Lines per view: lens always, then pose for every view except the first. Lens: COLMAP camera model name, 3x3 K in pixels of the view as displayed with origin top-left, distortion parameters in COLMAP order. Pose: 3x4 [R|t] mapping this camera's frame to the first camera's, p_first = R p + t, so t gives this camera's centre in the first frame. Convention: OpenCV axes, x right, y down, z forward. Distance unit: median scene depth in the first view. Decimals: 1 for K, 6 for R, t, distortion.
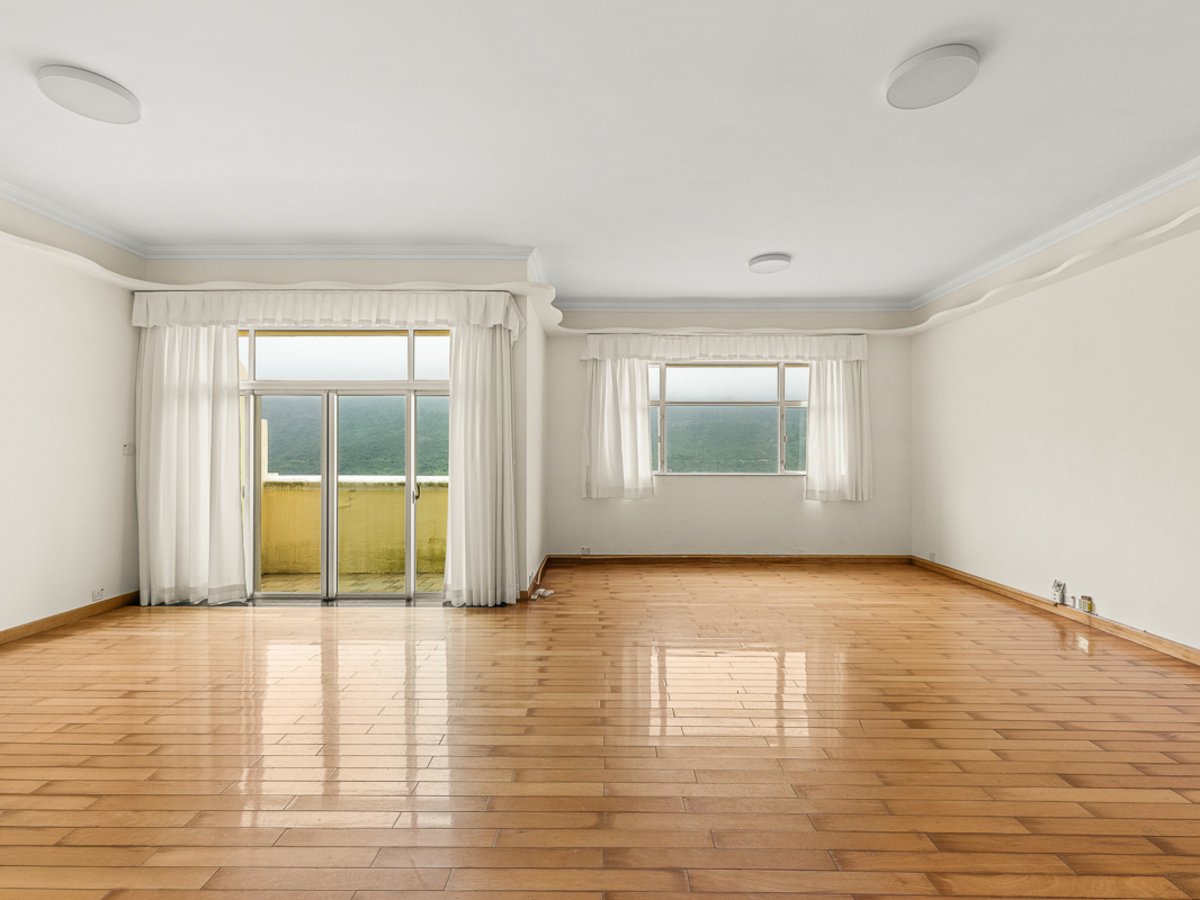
lens RADIAL K [[497.3, 0, 600.0], [0, 497.3, 450.0], [0, 0, 1]] dist [-0.001358, -0.000031]
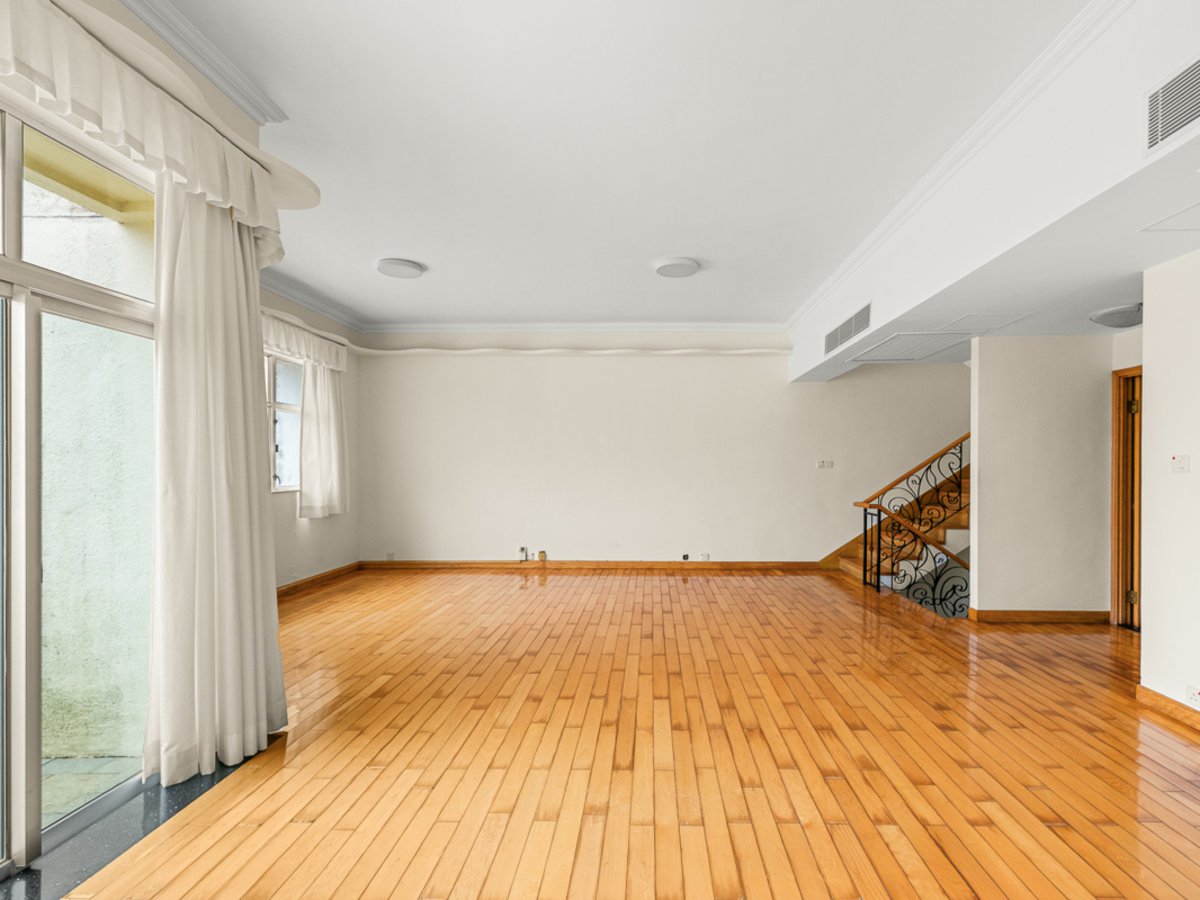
lens RADIAL K [[557.6, 0, 595.1], [0, 557.6, 469.4], [0, 0, 1]] dist [0.000999, 0.000294]
pose [[0.098695, -0.007170, 0.995092, -0.887103], [-0.005666, 0.999954, 0.007767, 0.004121], [-0.995102, -0.006405, 0.098650, 0.654476]]
